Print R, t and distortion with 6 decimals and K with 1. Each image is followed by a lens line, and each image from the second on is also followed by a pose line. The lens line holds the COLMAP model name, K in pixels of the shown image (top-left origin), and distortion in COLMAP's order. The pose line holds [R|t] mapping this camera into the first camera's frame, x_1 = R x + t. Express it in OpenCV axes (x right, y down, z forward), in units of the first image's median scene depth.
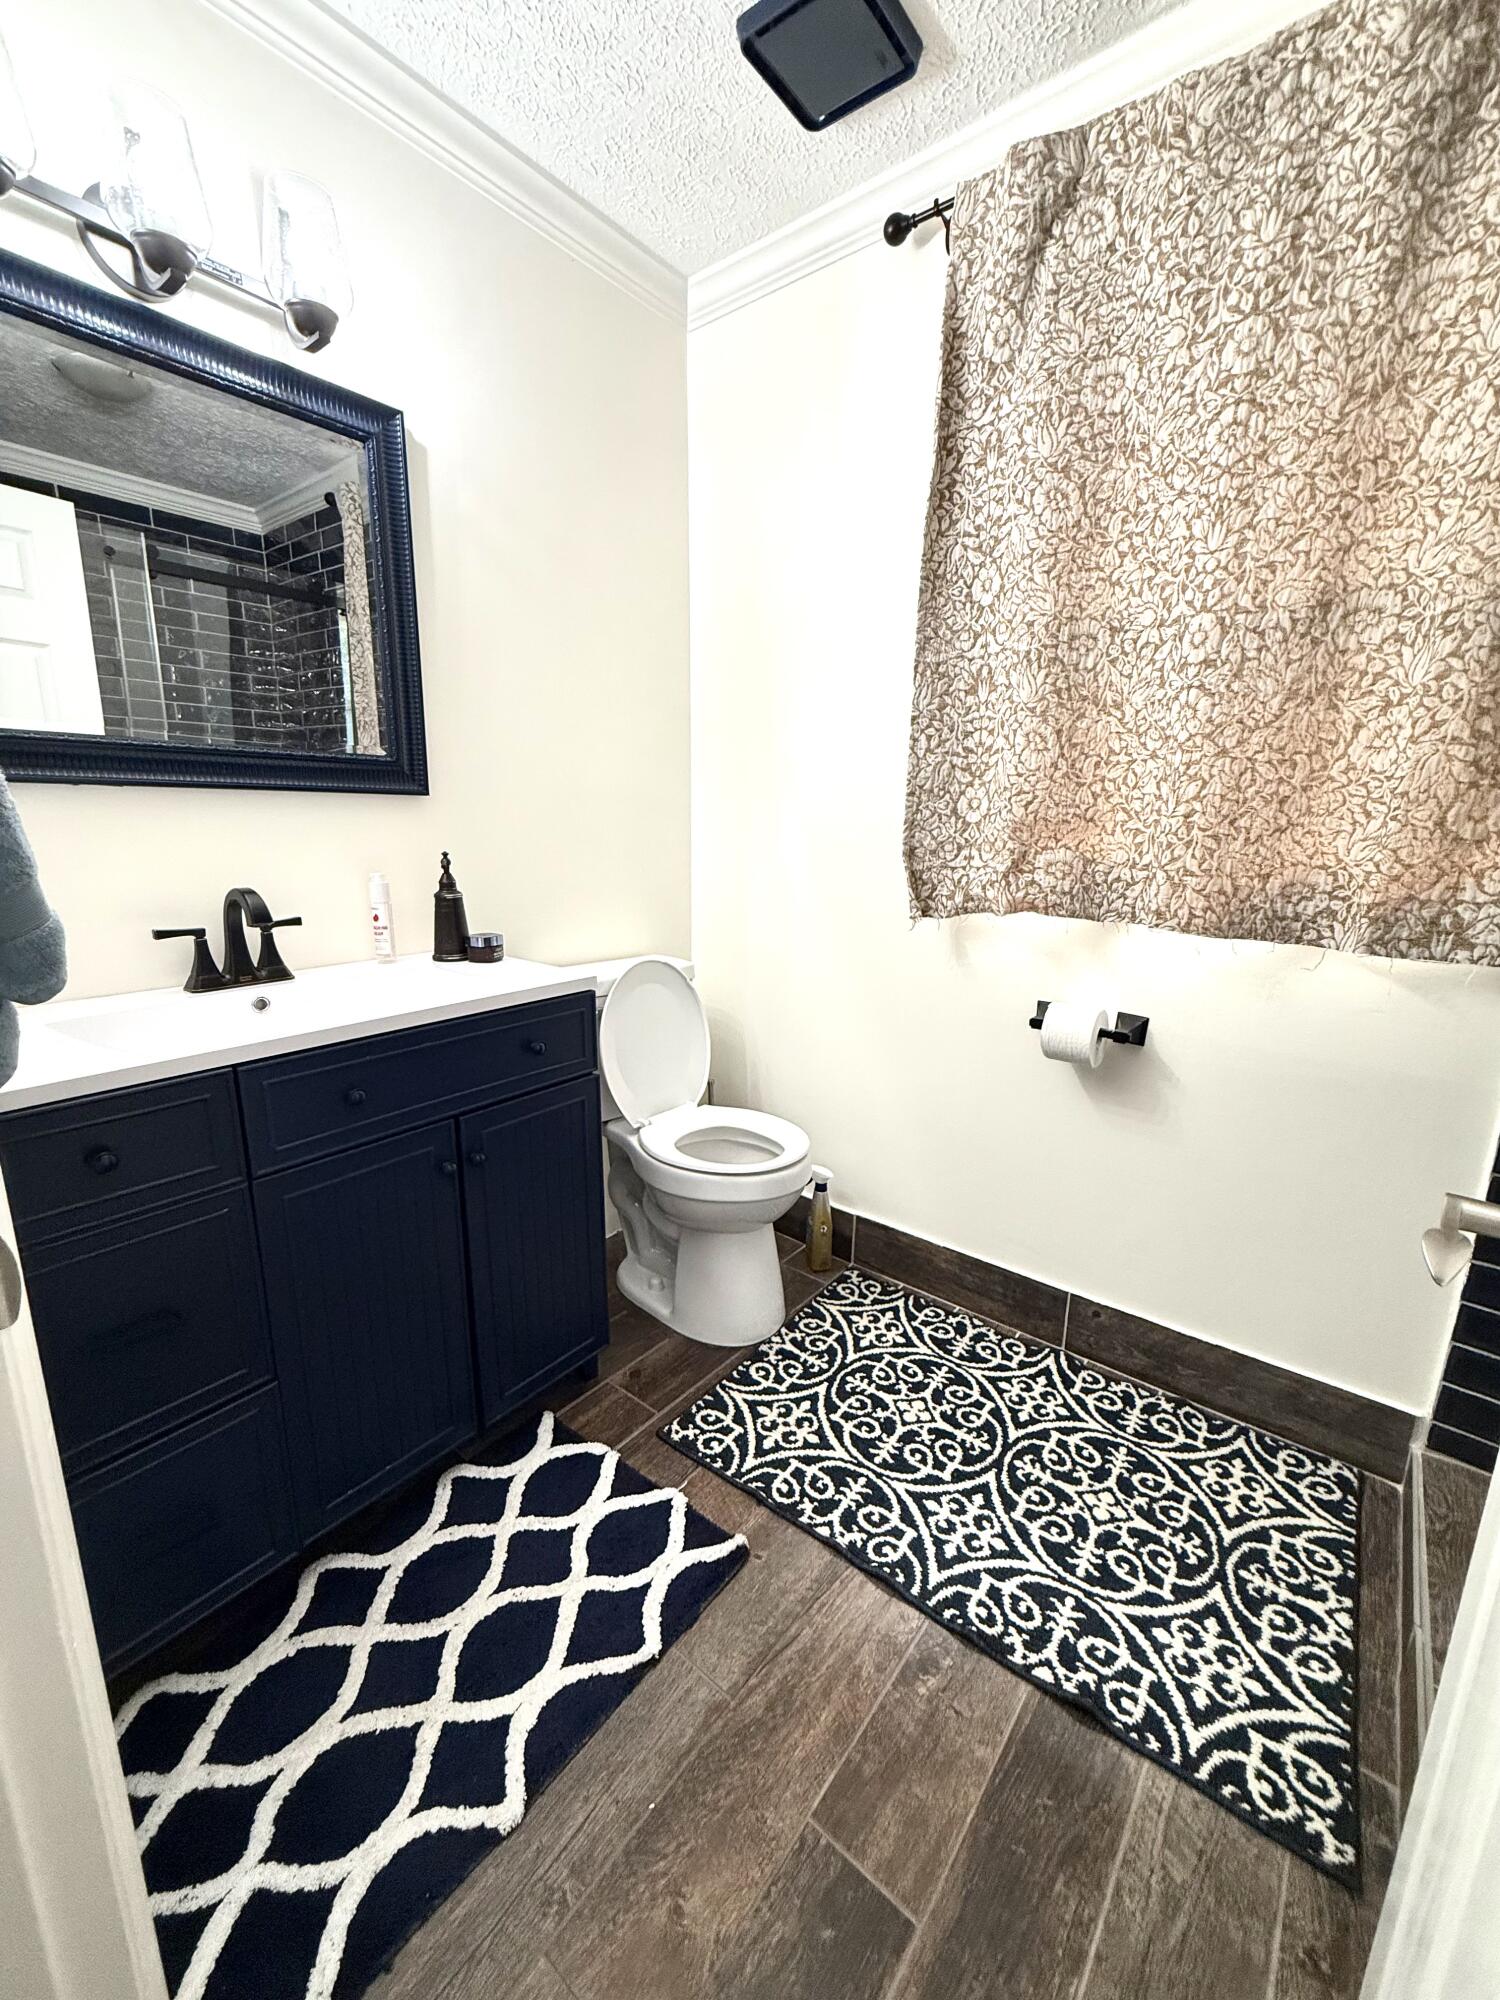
lens RADIAL K [[798.5, 0, 747.3], [0, 798.5, 989.9], [0, 0, 1]] dist [0.001958, 0.001198]
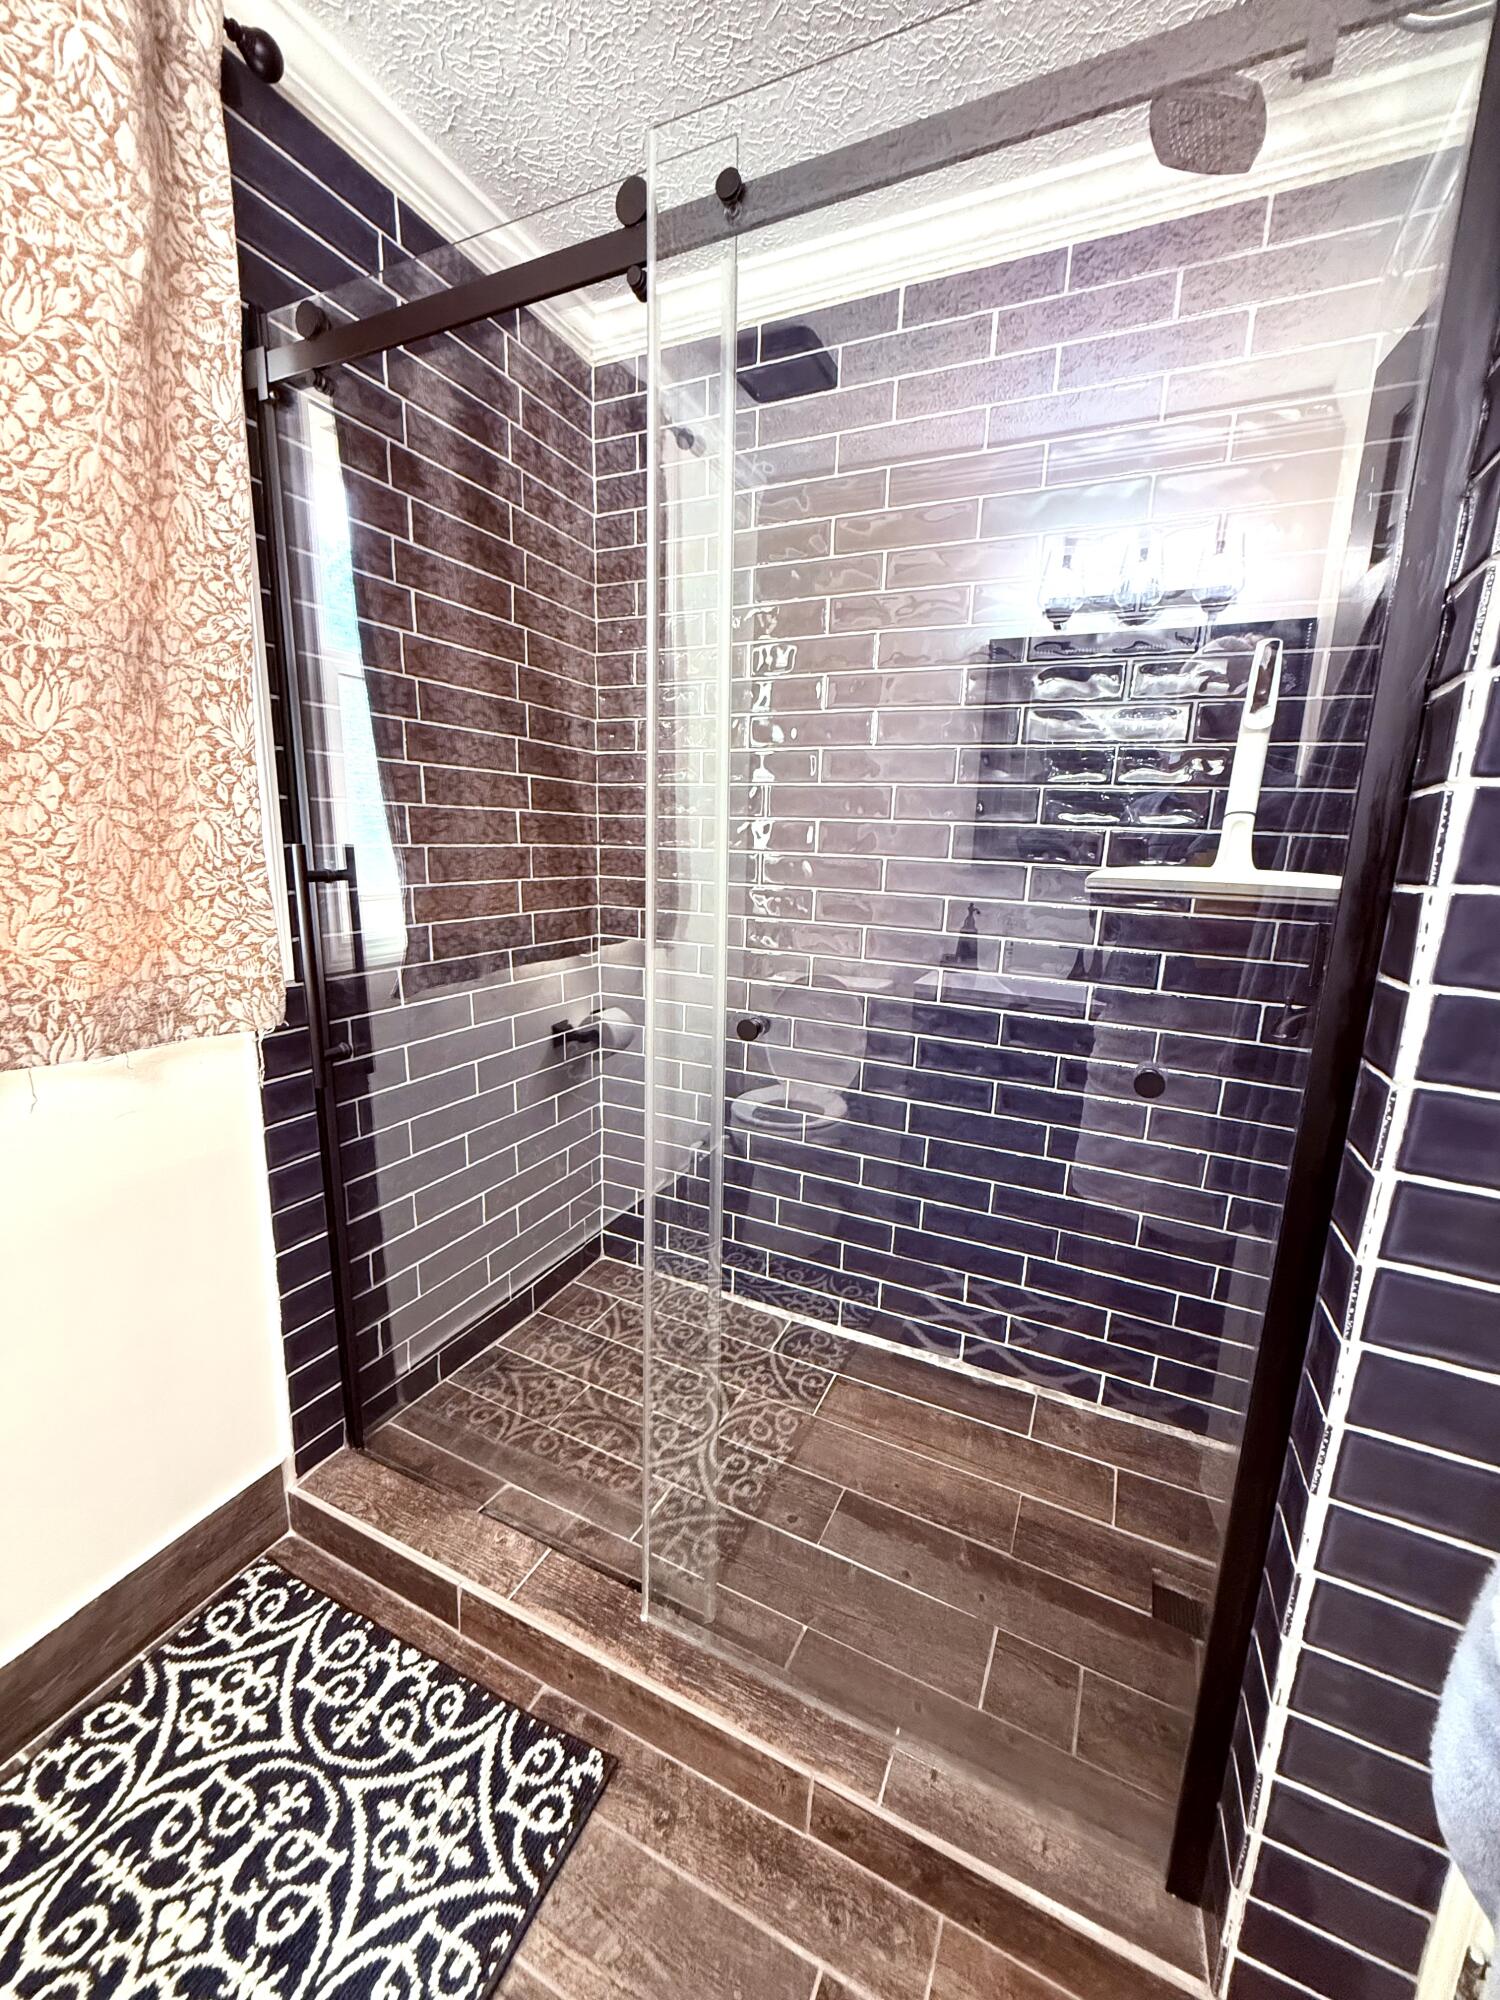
lens RADIAL K [[798.5, 0, 763.9], [0, 798.5, 998.0], [0, 0, 1]] dist [0.001958, 0.001198]
pose [[-0.221577, -0.226794, 0.948403, -0.138544], [0.179121, 0.946564, 0.268203, -0.202653], [-0.958551, 0.229306, -0.169113, 0.479532]]
